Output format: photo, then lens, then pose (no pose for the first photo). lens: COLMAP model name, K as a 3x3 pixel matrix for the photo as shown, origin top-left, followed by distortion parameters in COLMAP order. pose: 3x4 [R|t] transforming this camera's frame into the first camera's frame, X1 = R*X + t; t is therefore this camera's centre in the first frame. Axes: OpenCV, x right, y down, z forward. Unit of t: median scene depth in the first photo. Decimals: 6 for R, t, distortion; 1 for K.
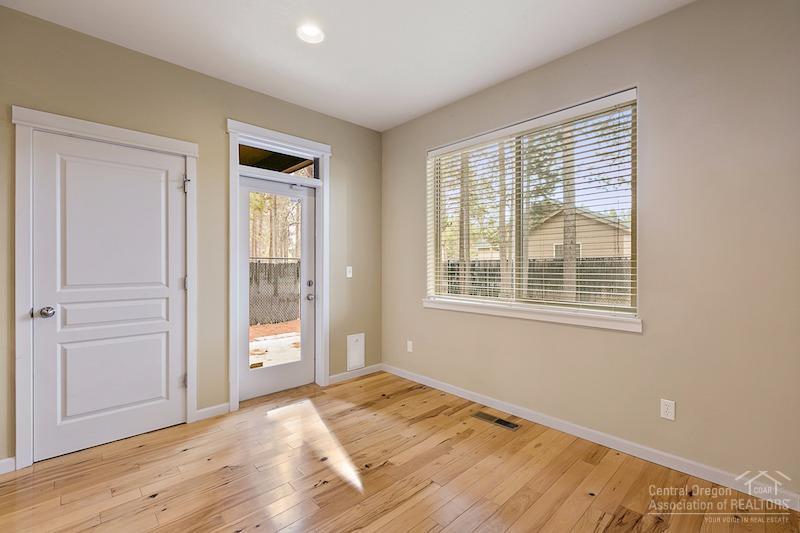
lens RADIAL K [[355.9, 0, 400.3], [0, 355.9, 262.2], [0, 0, 1]] dist [0.001679, -0.000358]
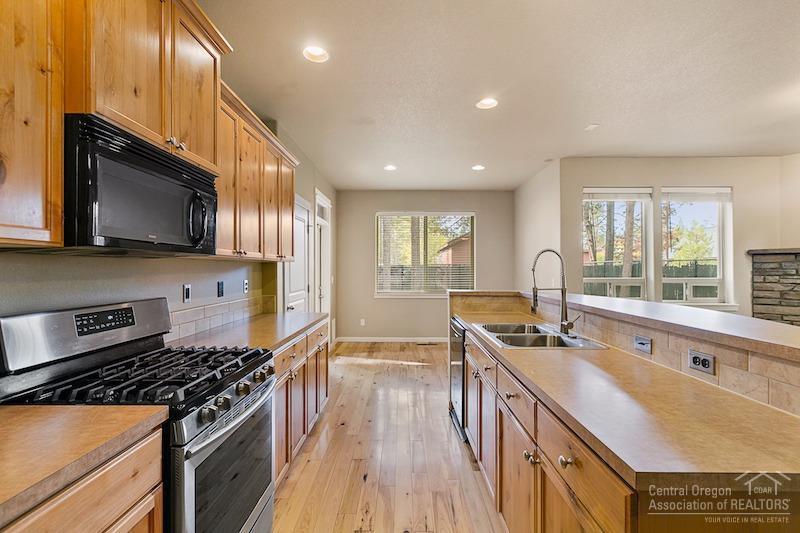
lens RADIAL K [[353.2, 0, 402.2], [0, 353.2, 267.7], [0, 0, 1]] dist [0.001701, 0.000140]
pose [[0.692598, 0.000662, 0.721323, -1.115459], [-0.005541, 0.999975, 0.004403, -0.036440], [-0.721302, -0.007046, 0.692585, -0.332446]]
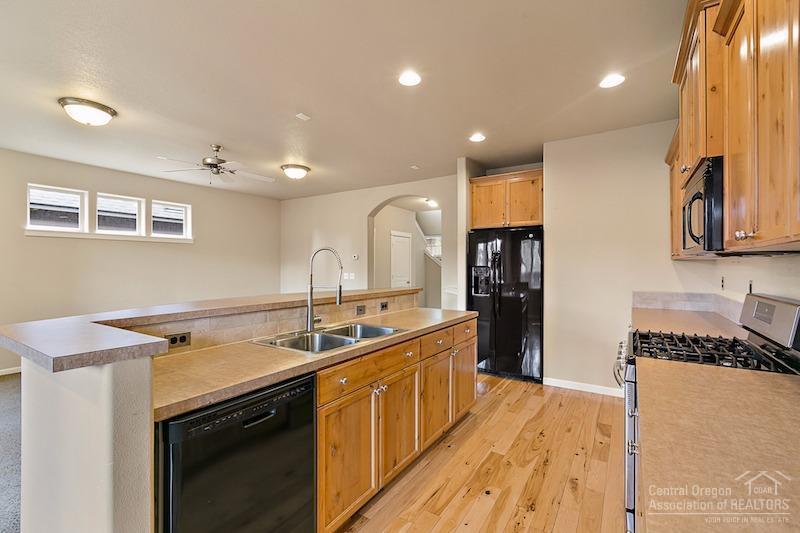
lens RADIAL K [[353.2, 0, 402.2], [0, 353.2, 267.7], [0, 0, 1]] dist [0.001701, 0.000140]
pose [[-0.971725, -0.003389, -0.236089, -0.473668], [-0.000896, 0.999943, -0.010665, -0.022832], [0.236112, -0.010152, -0.971673, 0.543971]]
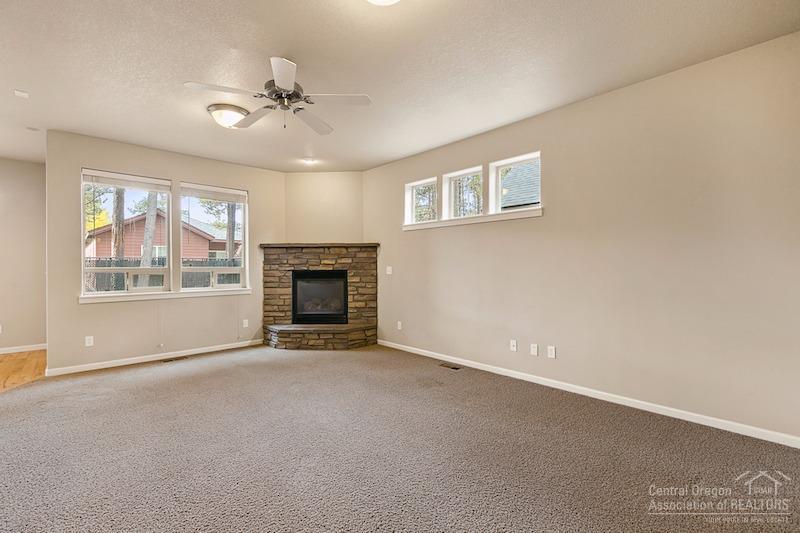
lens RADIAL K [[360.9, 0, 400.0], [0, 360.9, 266.5], [0, 0, 1]] dist [0.001200, -0.000121]
pose [[-0.000167, -0.005457, 0.999985, -0.937189], [-0.007005, 0.999961, 0.005456, -0.014946], [-0.999975, -0.007004, -0.000205, -0.952504]]
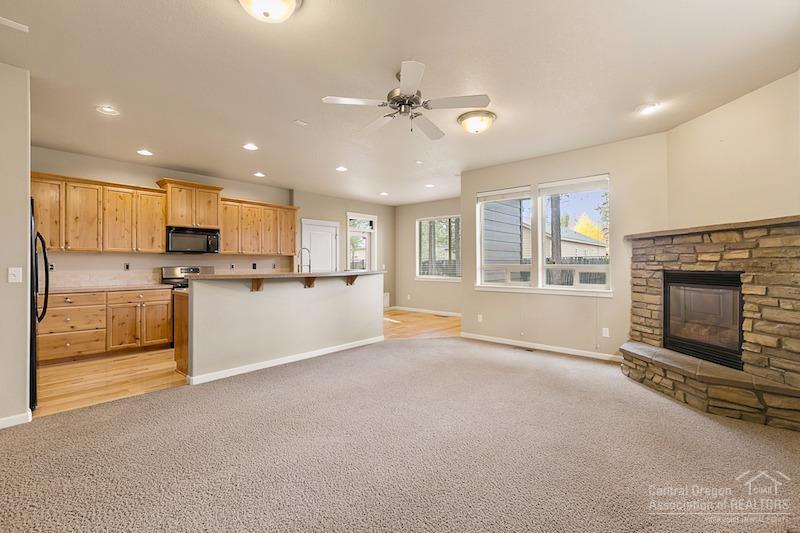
lens RADIAL K [[355.9, 0, 400.3], [0, 355.9, 262.2], [0, 0, 1]] dist [0.001679, -0.000358]
pose [[0.996504, -0.001904, 0.083528, -0.244575], [0.001431, 0.999983, 0.005717, -0.018231], [-0.083537, -0.005578, 0.996489, -1.493421]]
